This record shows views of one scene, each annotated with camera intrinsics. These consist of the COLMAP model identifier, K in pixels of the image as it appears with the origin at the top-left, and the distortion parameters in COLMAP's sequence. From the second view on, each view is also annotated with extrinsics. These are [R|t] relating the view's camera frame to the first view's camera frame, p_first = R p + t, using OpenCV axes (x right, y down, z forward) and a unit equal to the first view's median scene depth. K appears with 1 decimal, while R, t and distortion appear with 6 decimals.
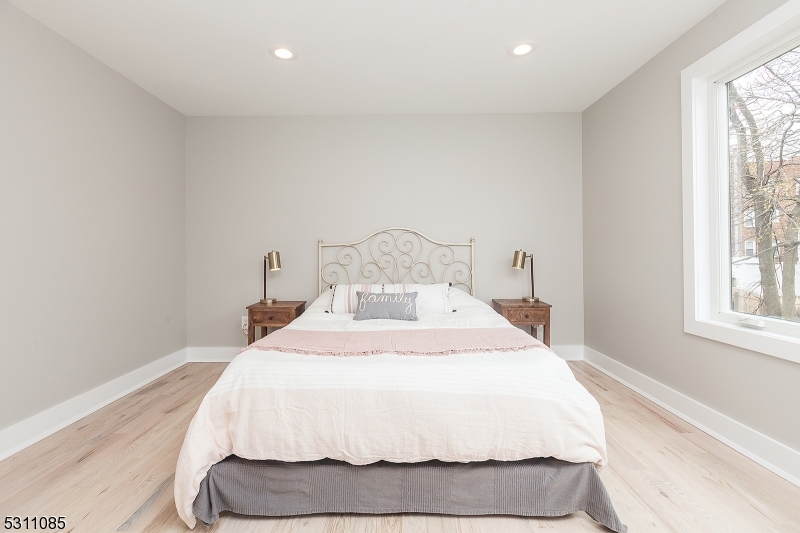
lens RADIAL K [[366.6, 0, 406.7], [0, 366.6, 251.0], [0, 0, 1]] dist [-0.001463, -0.000045]
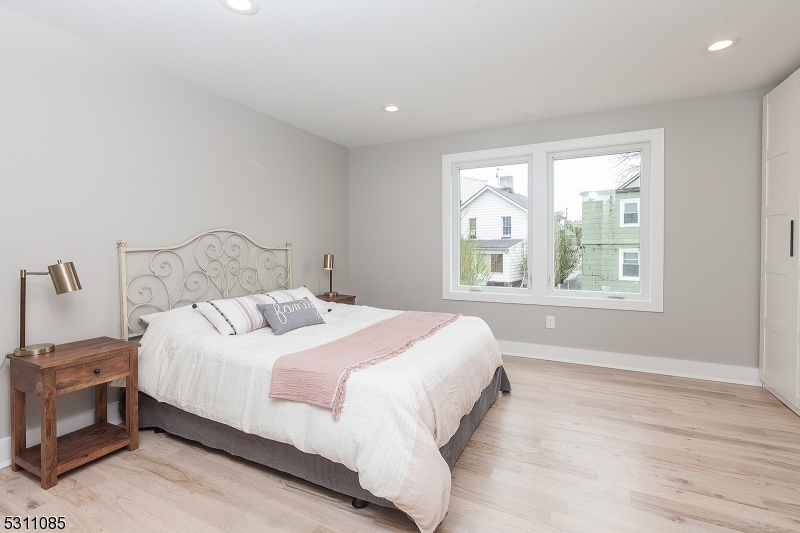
lens RADIAL K [[366.6, 0, 406.7], [0, 366.6, 251.0], [0, 0, 1]] dist [-0.001463, -0.000045]
pose [[0.433612, -0.008547, 0.901059, -0.617912], [-0.003818, 0.999929, 0.011323, -0.024222], [-0.901092, -0.008350, 0.433548, 0.240626]]
